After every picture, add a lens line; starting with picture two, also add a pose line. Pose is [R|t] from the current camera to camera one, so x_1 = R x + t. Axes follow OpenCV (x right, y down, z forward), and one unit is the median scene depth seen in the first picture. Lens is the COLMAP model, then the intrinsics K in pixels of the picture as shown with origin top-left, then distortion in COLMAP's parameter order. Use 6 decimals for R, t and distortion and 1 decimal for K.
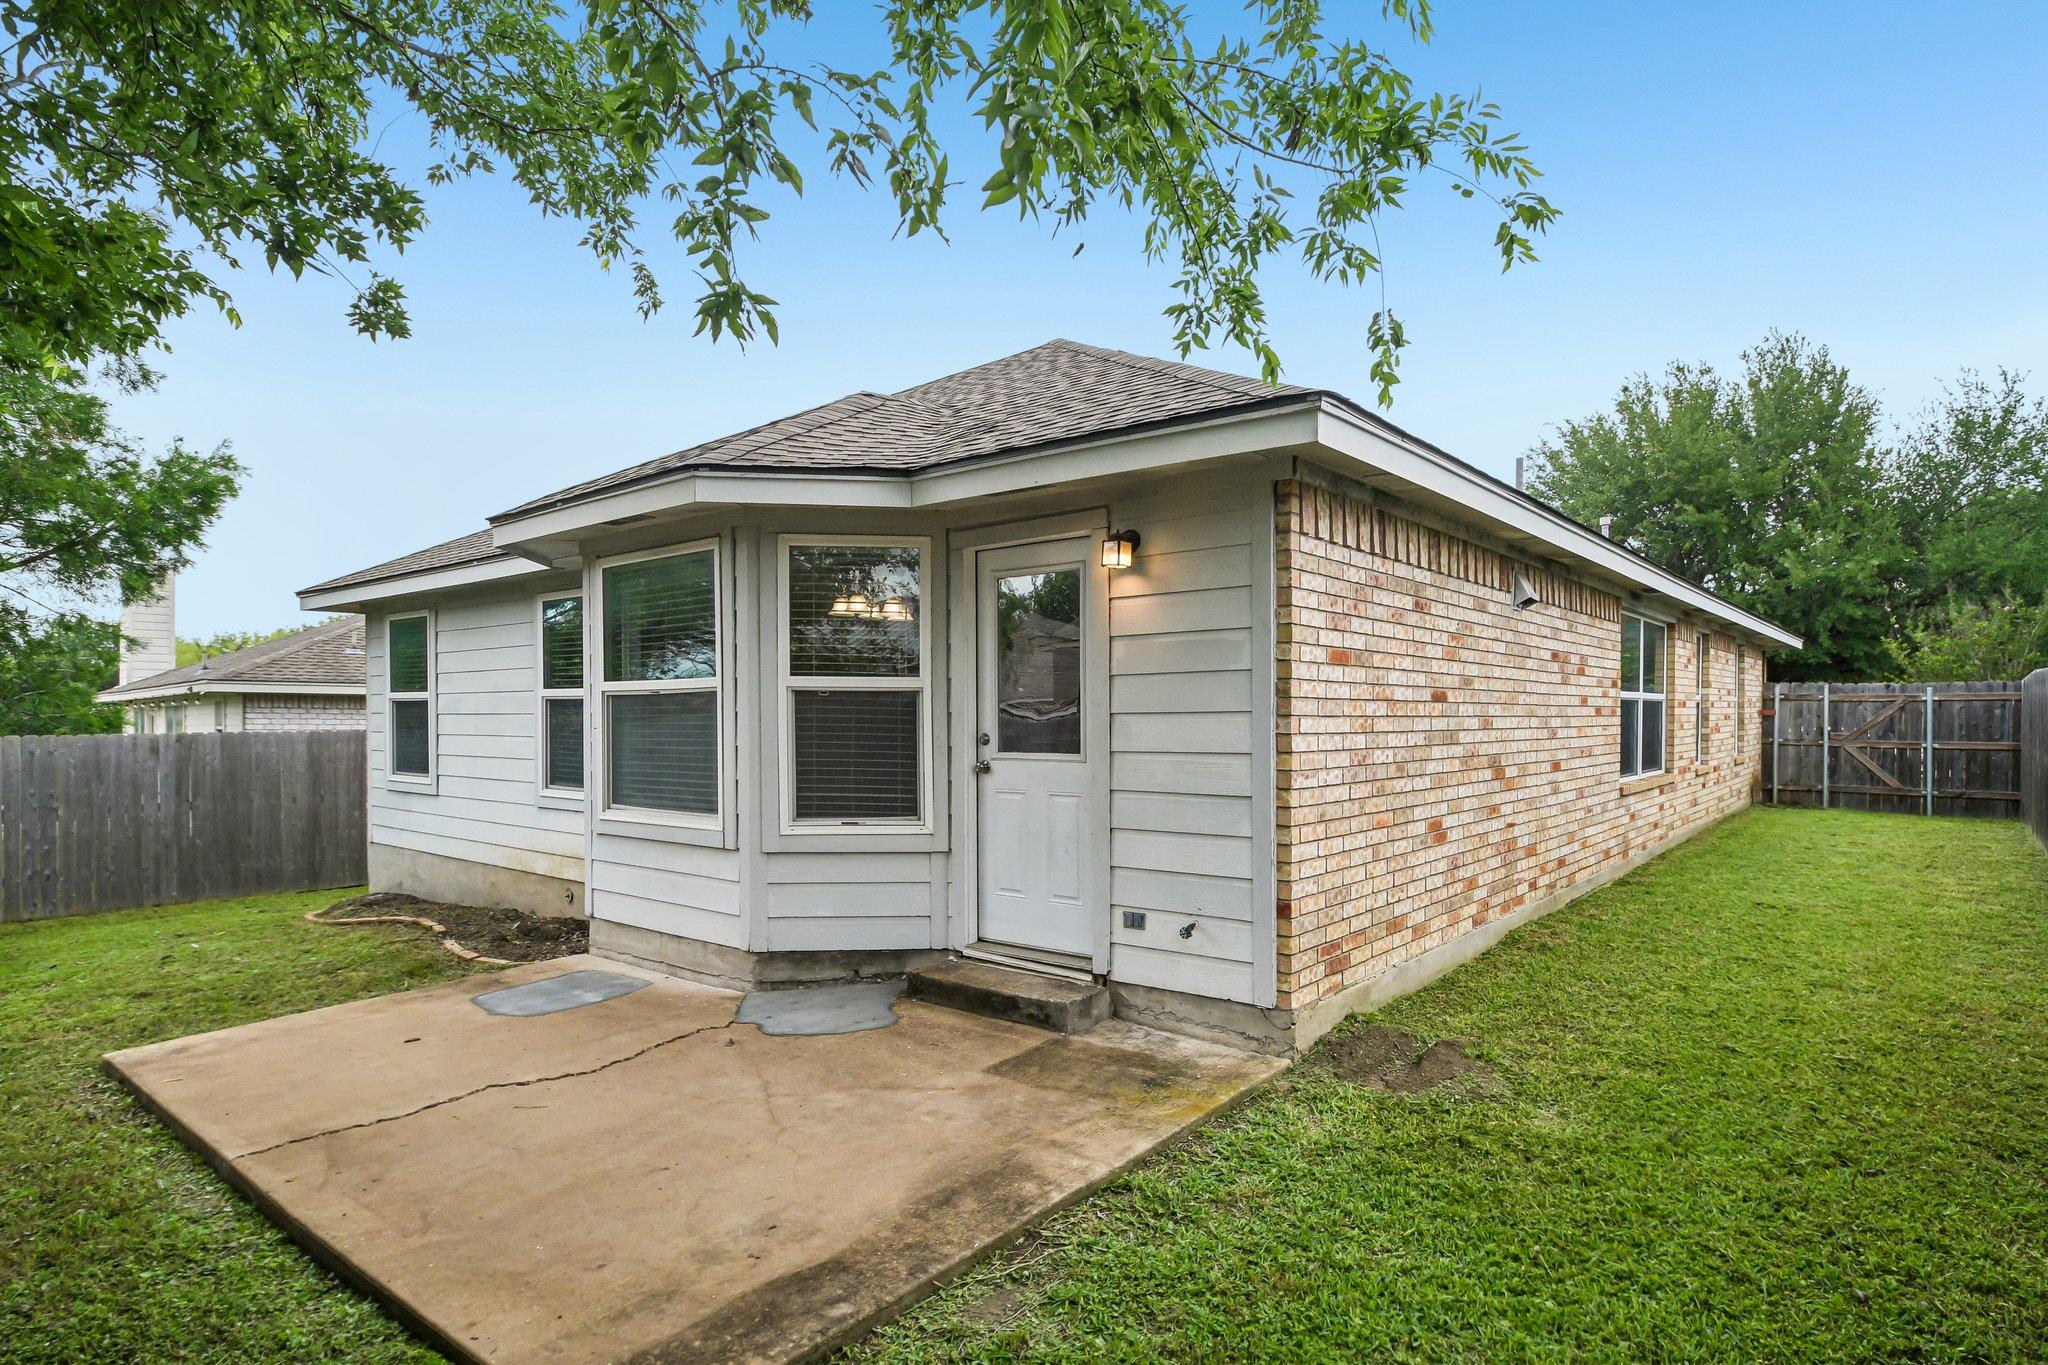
lens RADIAL K [[1100.1, 0, 1021.3], [0, 1100.1, 700.7], [0, 0, 1]] dist [-0.002640, -0.000223]
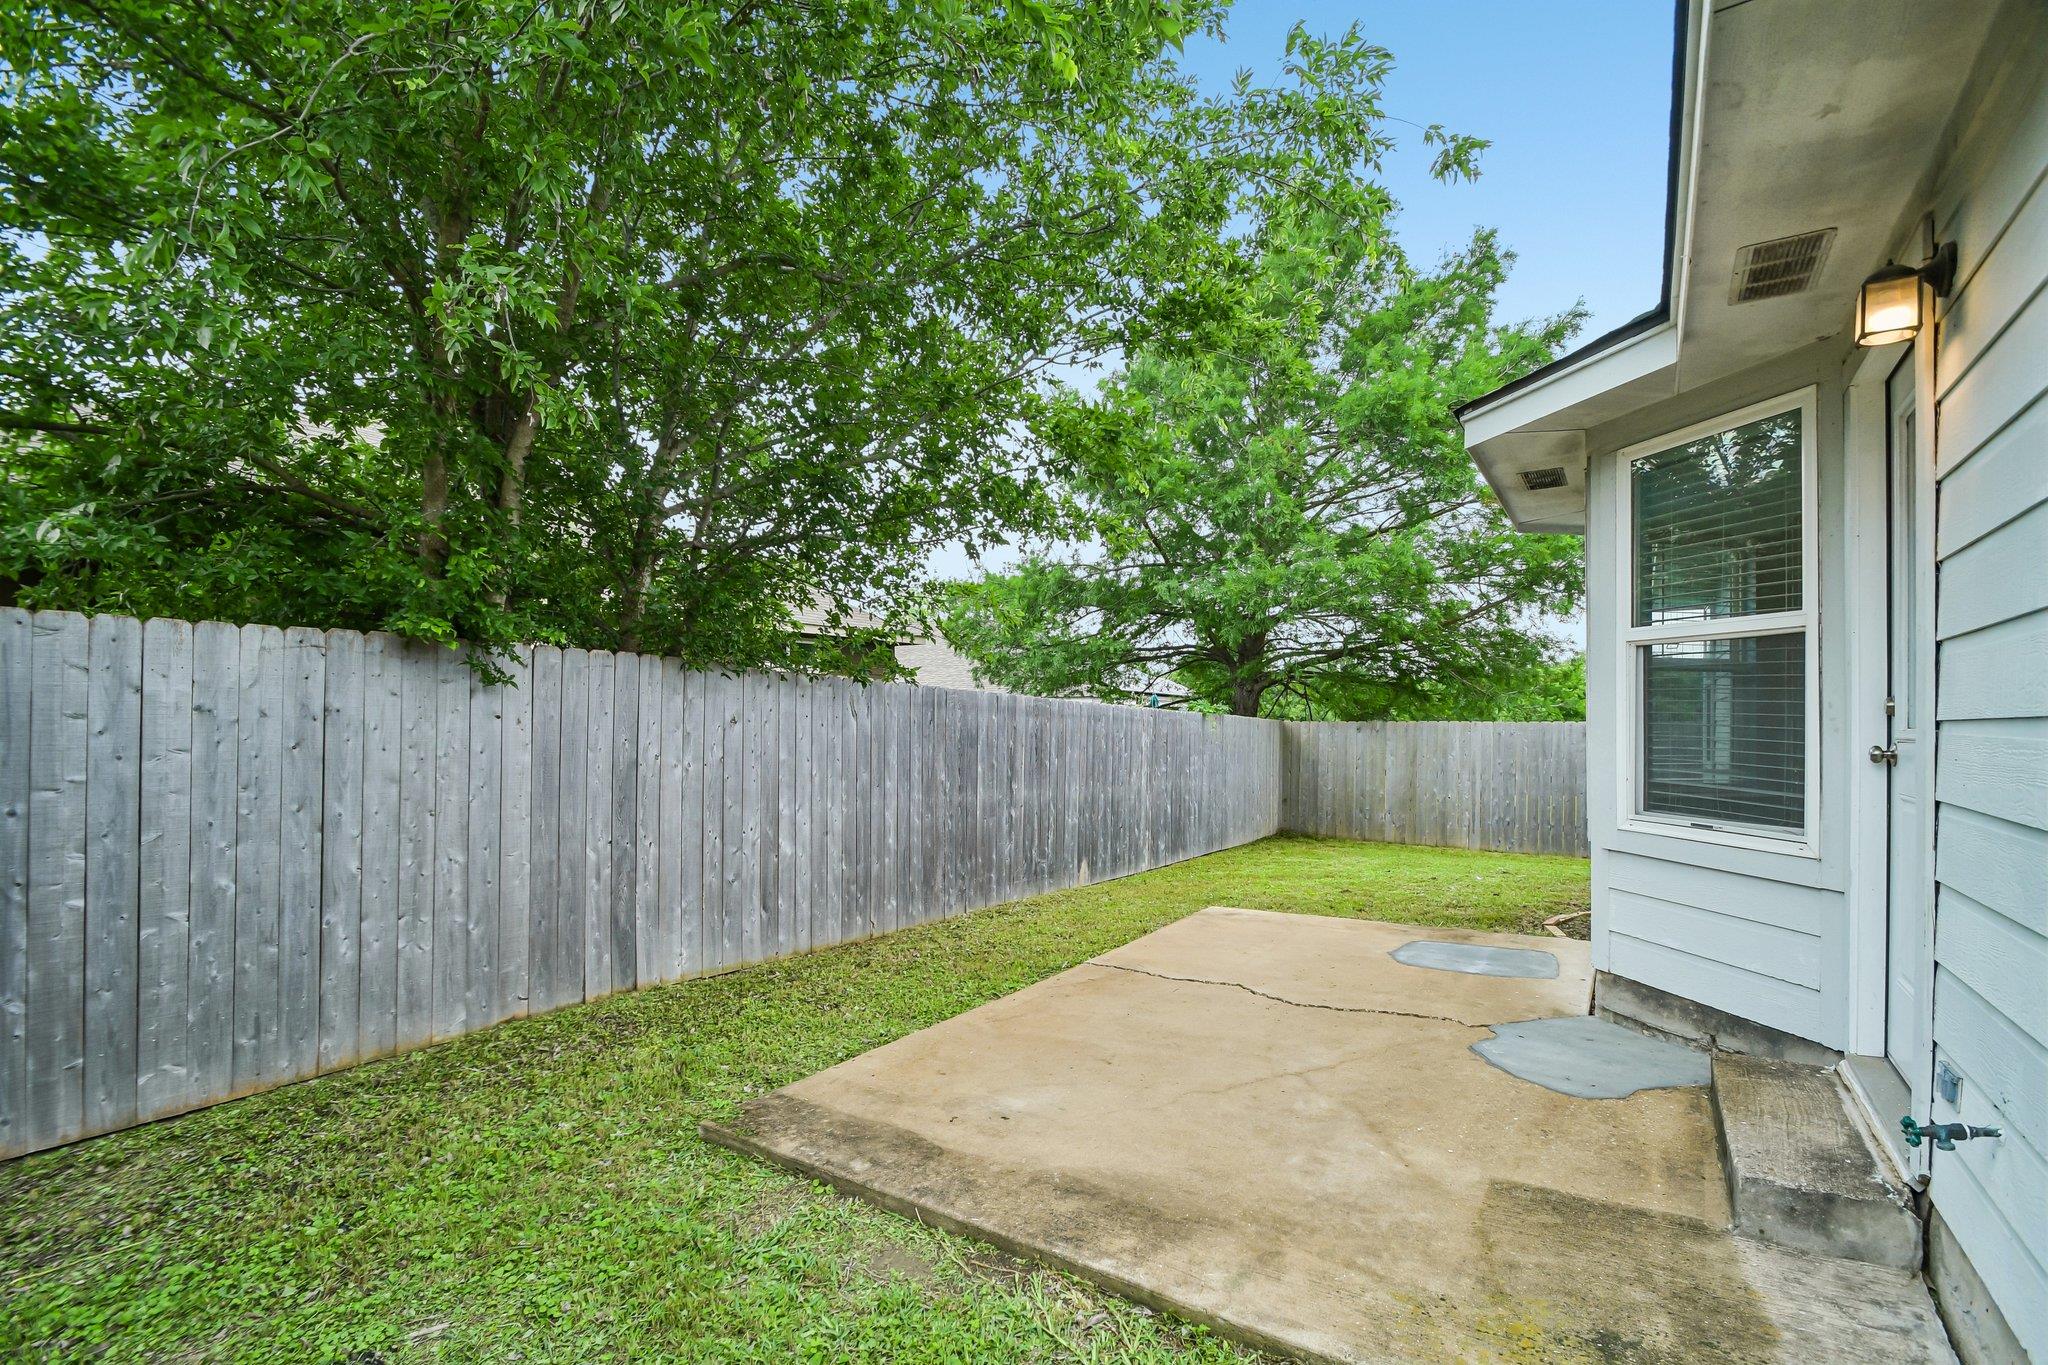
lens RADIAL K [[904.9, 0, 1025.5], [0, 904.9, 703.4], [0, 0, 1]] dist [-0.015456, -0.000611]
pose [[0.100299, -0.013120, -0.994871, 0.480738], [0.005292, 0.999906, -0.012653, 0.047639], [0.994943, -0.003995, 0.100359, 0.645250]]
